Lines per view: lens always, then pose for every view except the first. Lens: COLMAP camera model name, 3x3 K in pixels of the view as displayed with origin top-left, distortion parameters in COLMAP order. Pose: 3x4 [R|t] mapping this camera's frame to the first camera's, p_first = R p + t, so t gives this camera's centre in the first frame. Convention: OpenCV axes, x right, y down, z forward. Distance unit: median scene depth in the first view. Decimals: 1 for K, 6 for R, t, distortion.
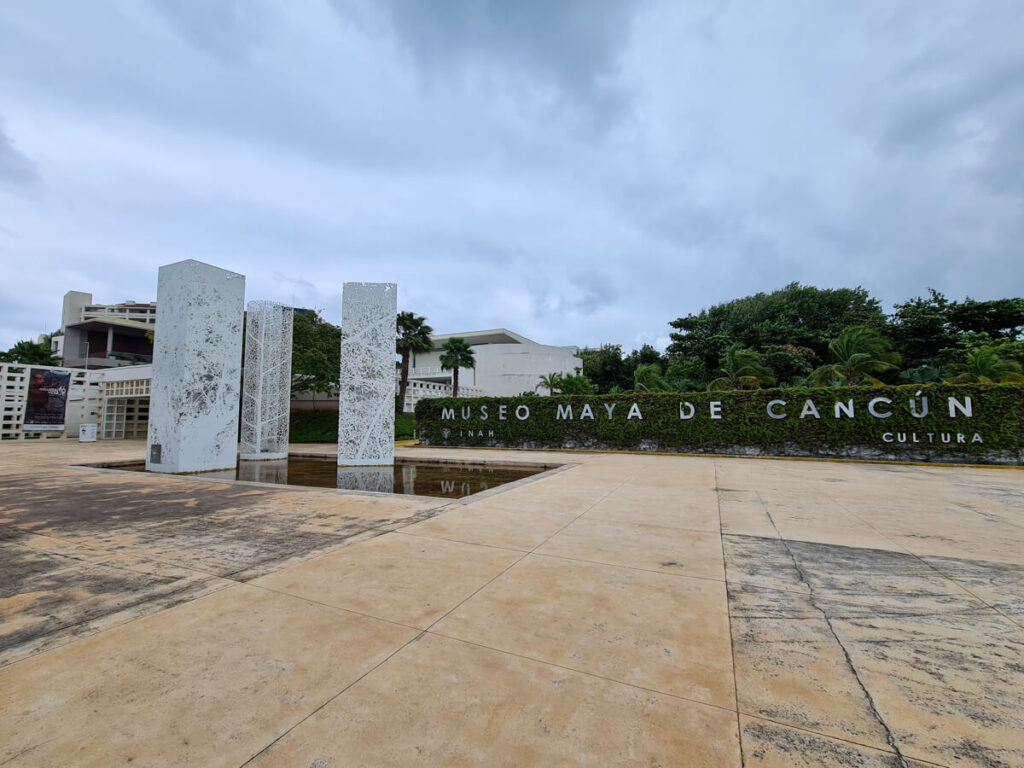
lens RADIAL K [[437.5, 0, 511.9], [0, 437.5, 385.0], [0, 0, 1]] dist [0.007550, -0.000794]
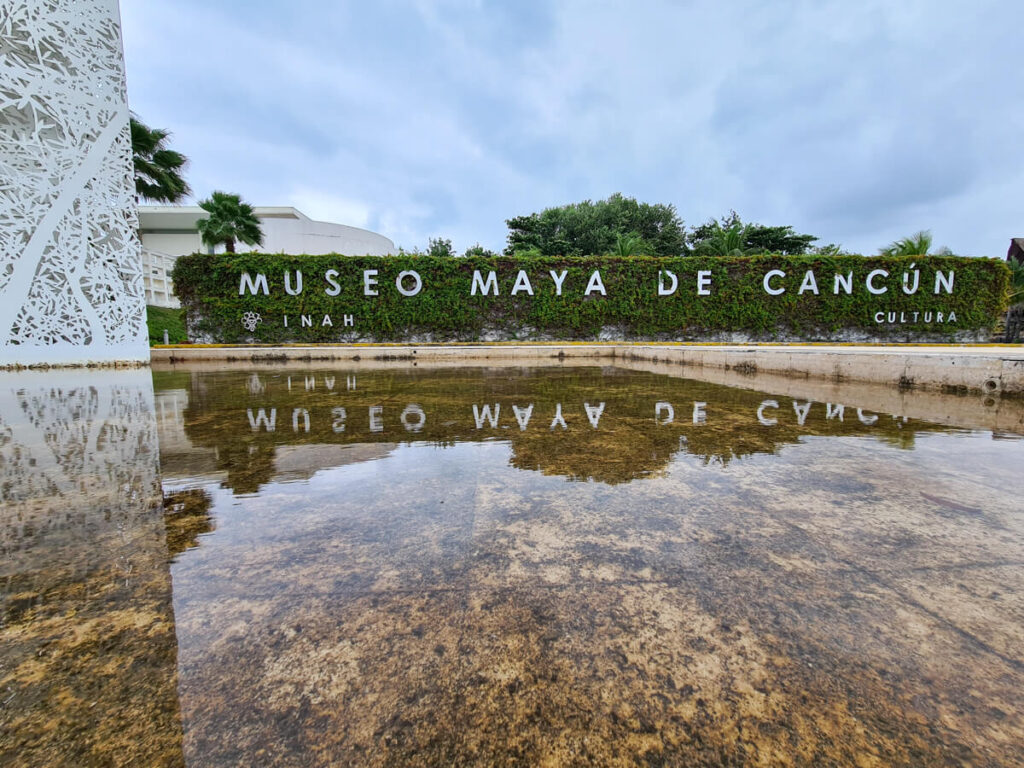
lens RADIAL K [[437.5, 0, 509.5], [0, 437.5, 383.2], [0, 0, 1]] dist [0.007550, -0.000794]
pose [[0.889009, -0.045517, 0.455622, -0.142263], [-0.032669, 0.986206, 0.162267, 0.105863], [-0.456723, -0.159142, 0.875259, 0.457944]]
